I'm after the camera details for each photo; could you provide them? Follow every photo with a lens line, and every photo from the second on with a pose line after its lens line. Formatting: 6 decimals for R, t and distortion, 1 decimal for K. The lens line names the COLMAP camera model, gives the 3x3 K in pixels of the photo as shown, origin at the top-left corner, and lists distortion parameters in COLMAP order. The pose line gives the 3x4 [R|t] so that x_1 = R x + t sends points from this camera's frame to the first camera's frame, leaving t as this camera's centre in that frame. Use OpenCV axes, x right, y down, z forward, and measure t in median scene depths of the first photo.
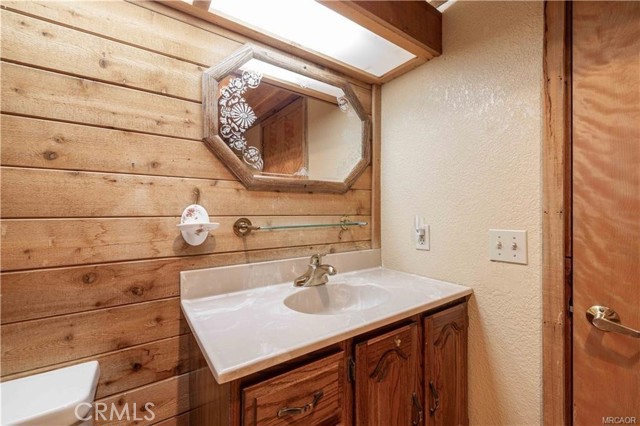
lens RADIAL K [[272.2, 0, 321.9], [0, 272.2, 210.1], [0, 0, 1]] dist [-0.002753, 0.000482]
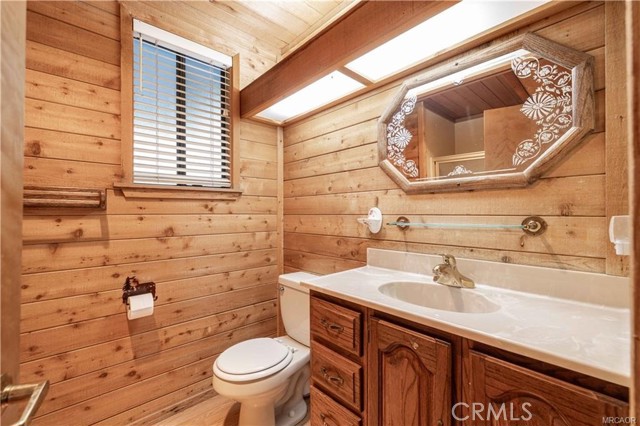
lens RADIAL K [[272.2, 0, 318.1], [0, 272.2, 213.9], [0, 0, 1]] dist [-0.002753, 0.000482]
pose [[0.110799, -0.003306, -0.993837, 0.978752], [0.002592, 0.999992, -0.003037, 0.019447], [0.993839, -0.002239, 0.110807, 0.451592]]
